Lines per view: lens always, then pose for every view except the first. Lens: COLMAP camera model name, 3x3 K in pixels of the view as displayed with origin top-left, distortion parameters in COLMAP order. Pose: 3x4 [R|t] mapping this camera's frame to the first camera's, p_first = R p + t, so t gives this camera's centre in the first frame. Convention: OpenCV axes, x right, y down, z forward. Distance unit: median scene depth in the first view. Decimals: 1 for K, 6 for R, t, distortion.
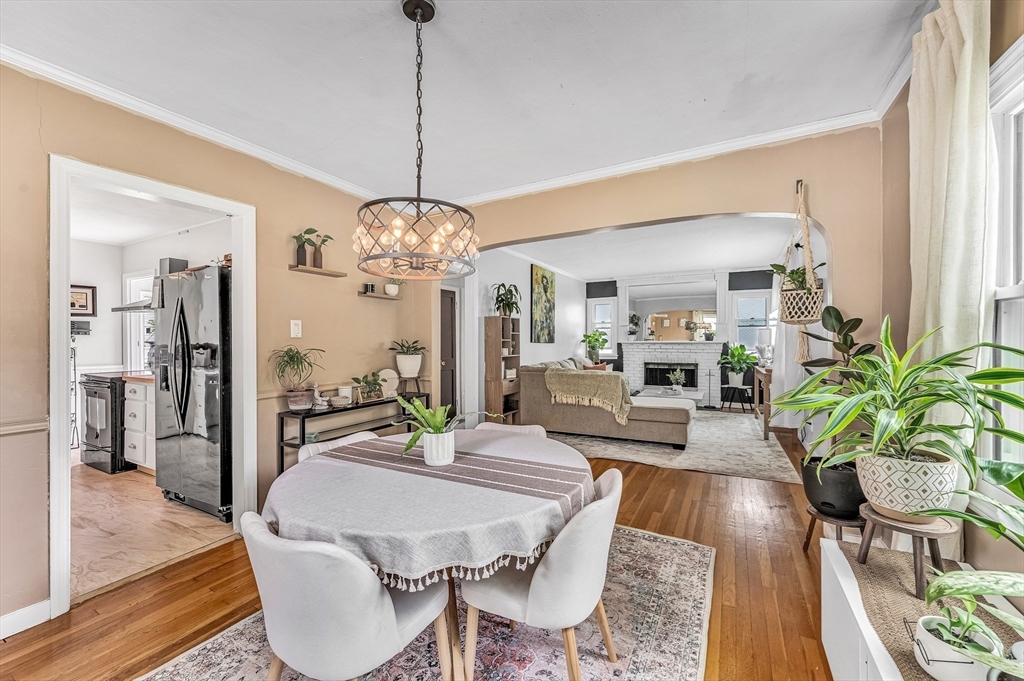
lens RADIAL K [[405.5, 0, 509.7], [0, 405.5, 343.8], [0, 0, 1]] dist [0.001926, 0.000308]
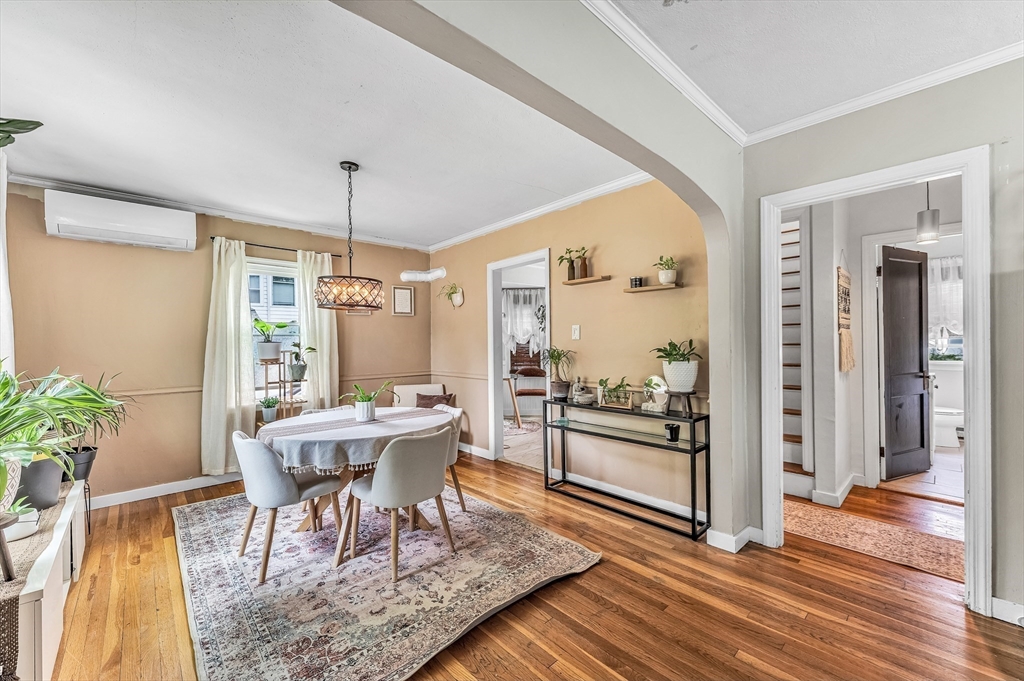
lens RADIAL K [[405.5, 0, 511.8], [0, 405.5, 342.5], [0, 0, 1]] dist [0.001926, 0.000308]
pose [[-0.316498, 0.007926, -0.948560, 0.962926], [0.009000, 0.999945, 0.005352, -0.020425], [0.948551, -0.006843, -0.316552, 1.682706]]
